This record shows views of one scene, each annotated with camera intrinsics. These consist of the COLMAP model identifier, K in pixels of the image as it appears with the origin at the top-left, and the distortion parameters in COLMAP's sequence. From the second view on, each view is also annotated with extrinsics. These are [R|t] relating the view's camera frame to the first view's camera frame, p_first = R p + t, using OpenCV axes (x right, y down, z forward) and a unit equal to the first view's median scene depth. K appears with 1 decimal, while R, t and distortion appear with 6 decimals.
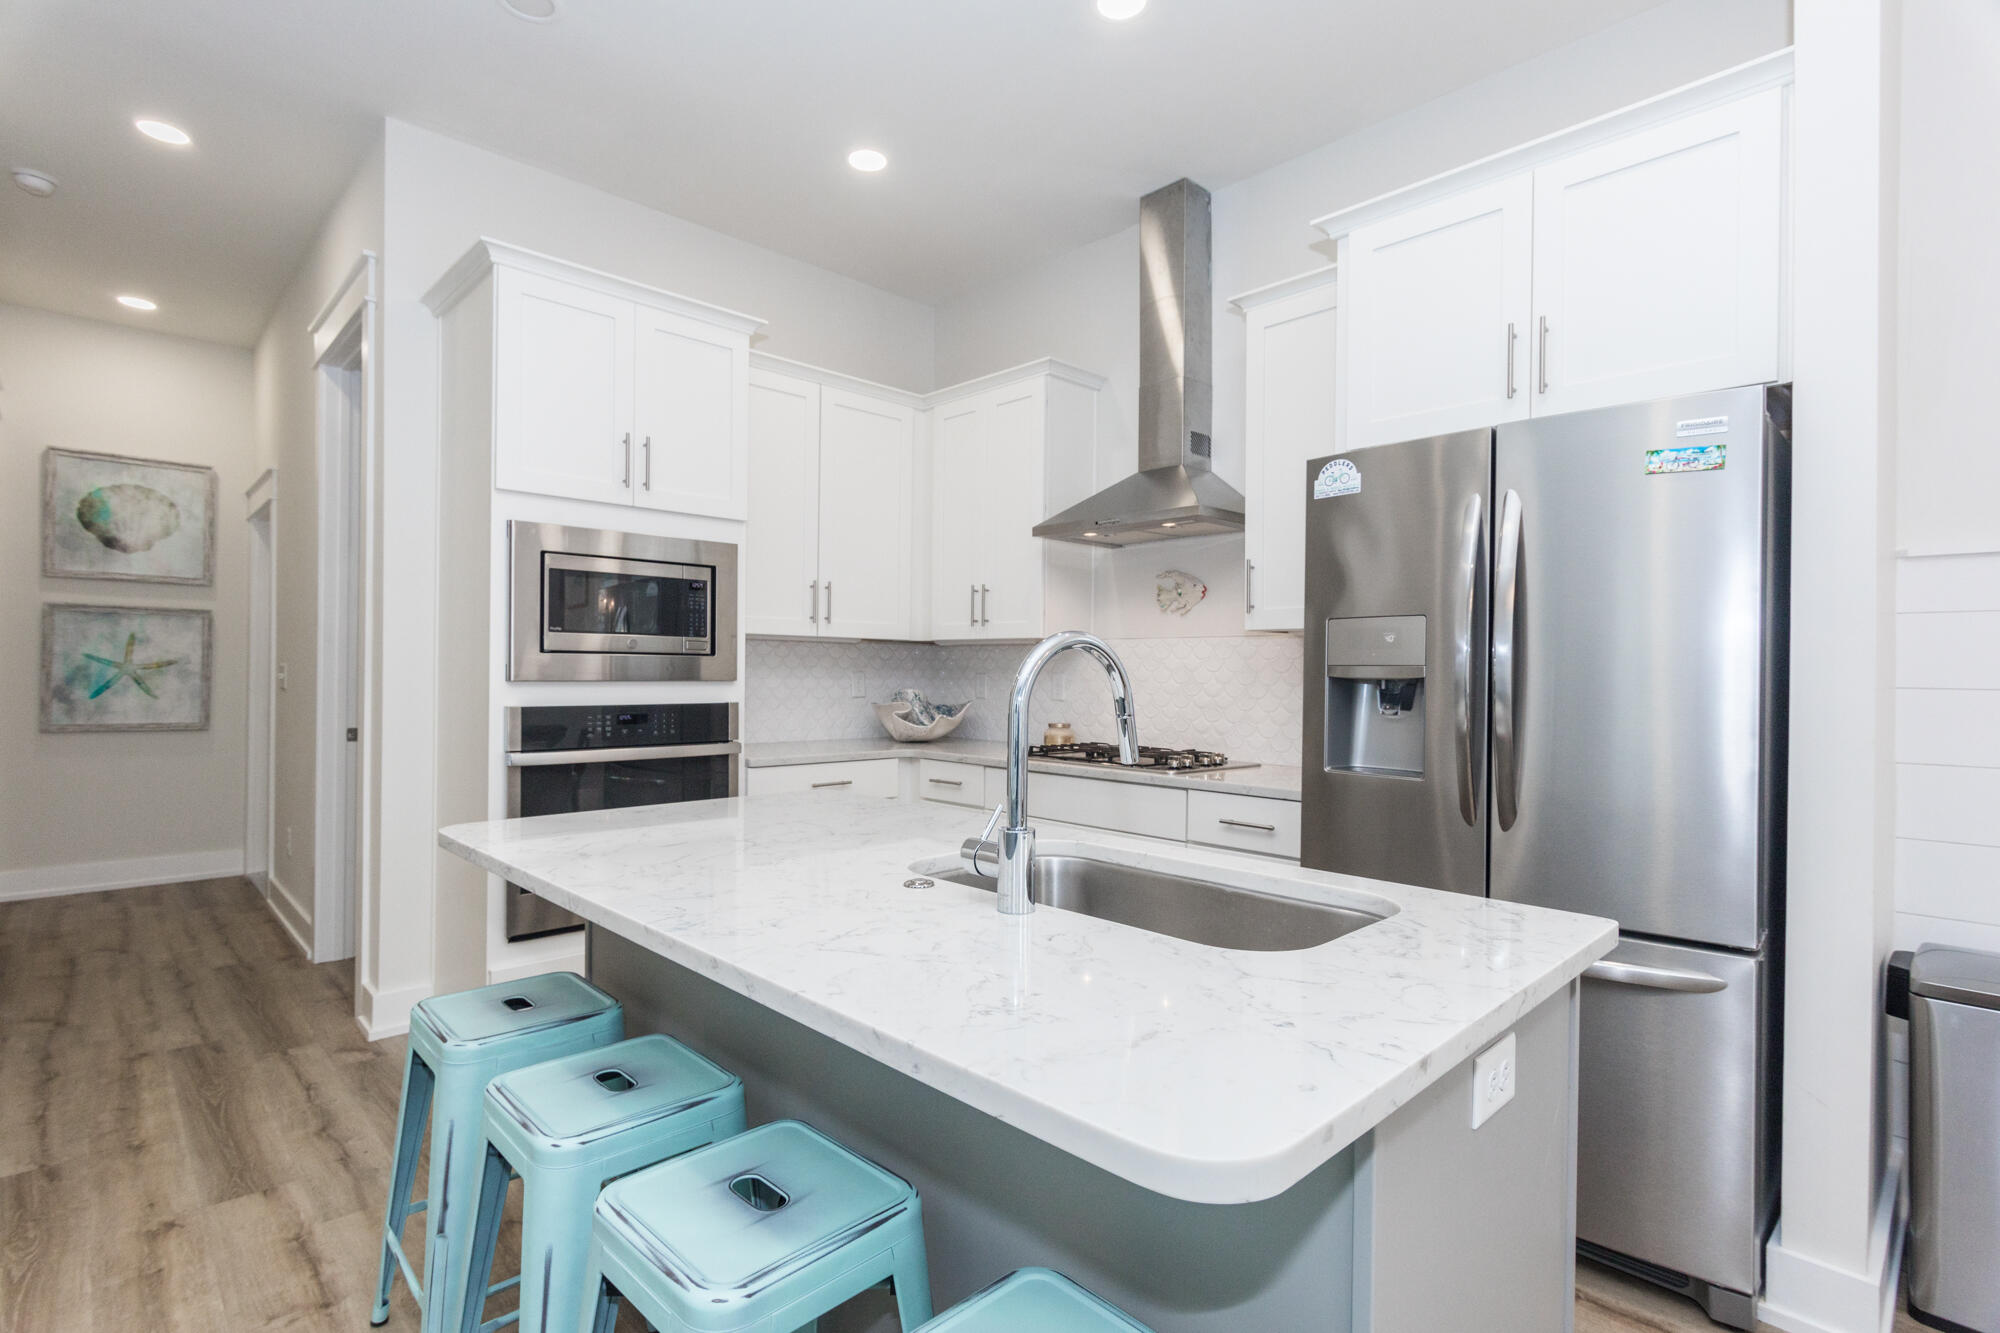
lens RADIAL K [[959.5, 0, 991.9], [0, 959.5, 669.9], [0, 0, 1]] dist [0.004285, -0.000606]
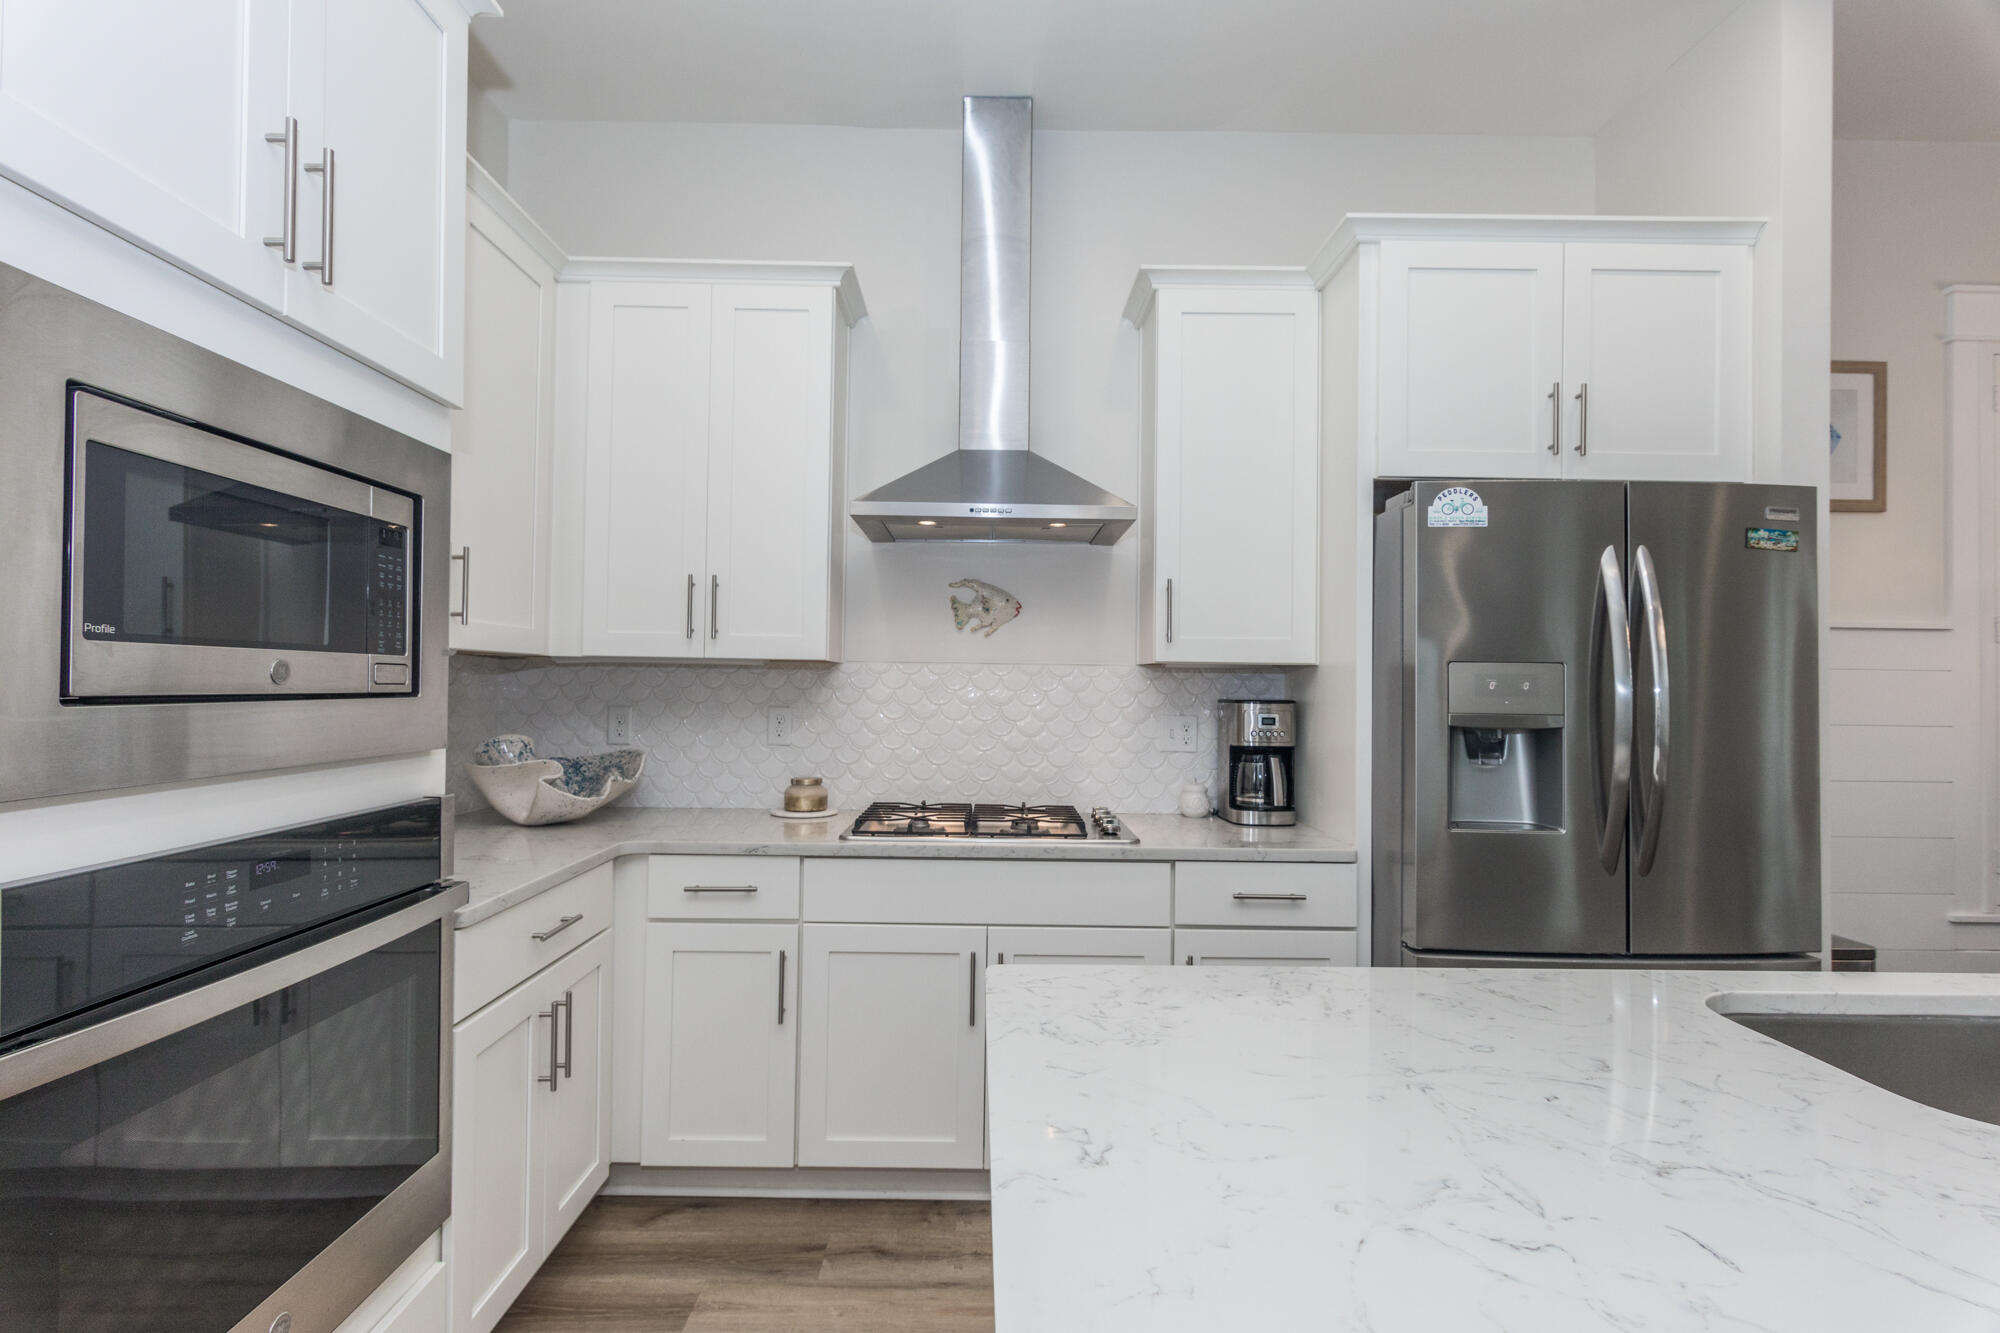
lens RADIAL K [[959.5, 0, 989.2], [0, 959.5, 669.6], [0, 0, 1]] dist [0.004285, -0.000606]
pose [[0.685845, 0.010026, 0.727678, -0.434873], [-0.006906, 0.999950, -0.007268, -0.025865], [-0.727715, -0.000041, 0.685880, 0.500611]]
